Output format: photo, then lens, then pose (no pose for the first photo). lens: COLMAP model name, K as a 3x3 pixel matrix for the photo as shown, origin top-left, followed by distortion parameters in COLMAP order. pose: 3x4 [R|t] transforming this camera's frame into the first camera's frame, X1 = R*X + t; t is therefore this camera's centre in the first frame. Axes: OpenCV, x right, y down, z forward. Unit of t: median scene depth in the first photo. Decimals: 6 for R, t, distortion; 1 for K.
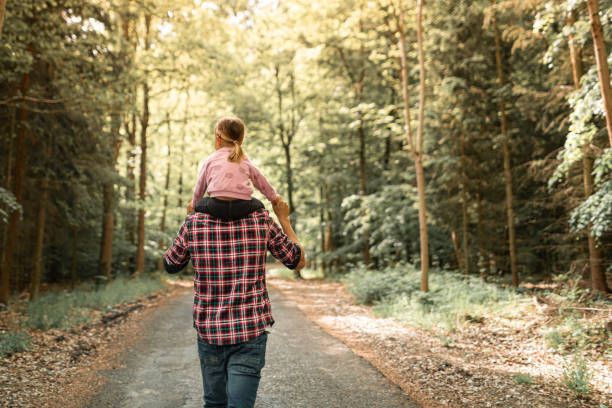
lens RADIAL K [[840.7, 0, 305.9], [0, 840.7, 164.1], [0, 0, 1]] dist [0.066200, 0.103020]
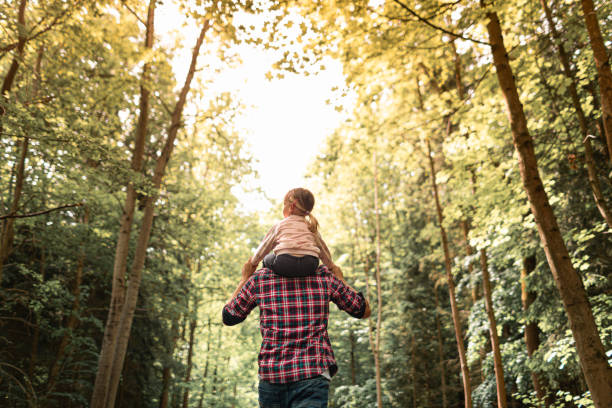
lens RADIAL K [[840.7, 0, 305.9], [0, 840.7, 164.1], [0, 0, 1]] dist [0.066200, 0.103020]
pose [[0.998786, 0.026908, -0.041268, 0.040776], [-0.036084, 0.969869, -0.240939, 0.021198], [0.033542, 0.242136, 0.969662, -0.387014]]
